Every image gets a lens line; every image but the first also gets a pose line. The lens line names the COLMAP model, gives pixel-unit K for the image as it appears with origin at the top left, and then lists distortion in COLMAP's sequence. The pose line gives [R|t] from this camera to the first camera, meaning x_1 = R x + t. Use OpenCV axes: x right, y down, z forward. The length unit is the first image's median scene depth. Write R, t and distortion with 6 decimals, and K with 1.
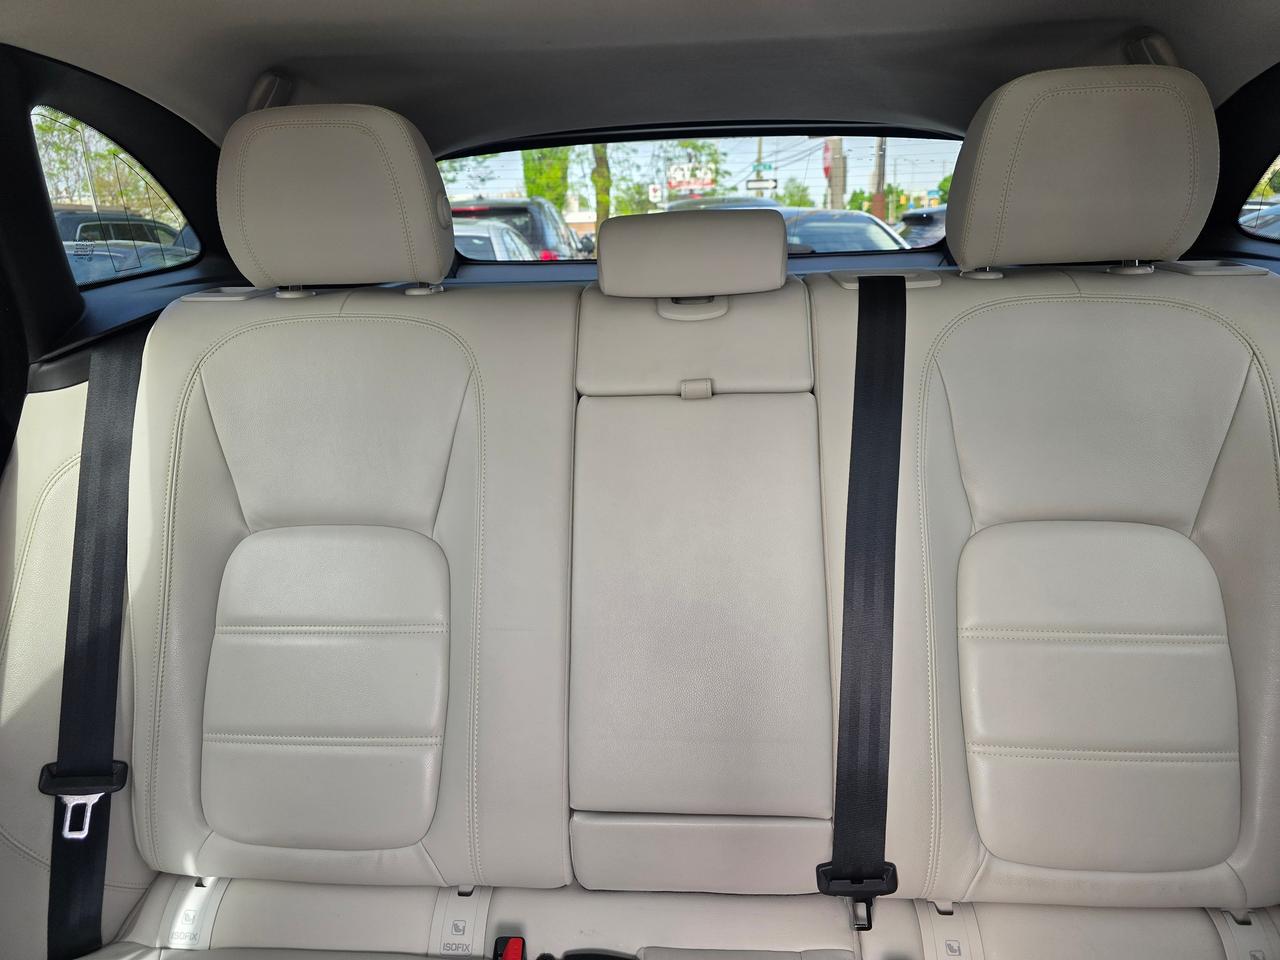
lens RADIAL K [[860.7, 0, 640.0], [0, 860.7, 480.0], [0, 0, 1]] dist [0.057039, -0.052954]
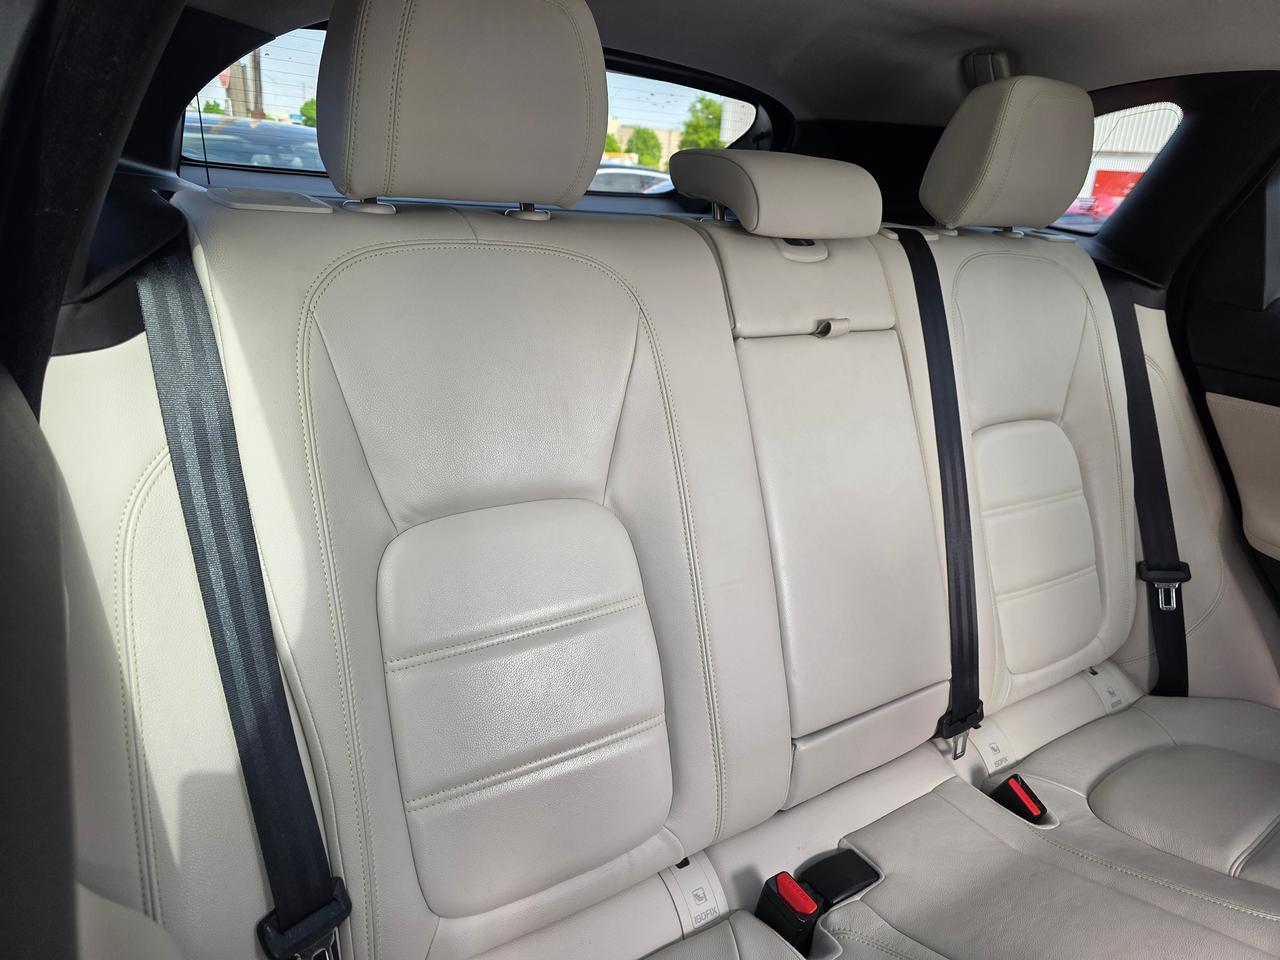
lens RADIAL K [[860.7, 0, 640.0], [0, 860.7, 480.0], [0, 0, 1]] dist [0.057039, -0.052954]
pose [[0.771033, -0.126212, 0.624162, -0.787942], [0.080486, 0.991616, 0.101090, -0.045466], [-0.631688, -0.027708, 0.774727, 0.305859]]
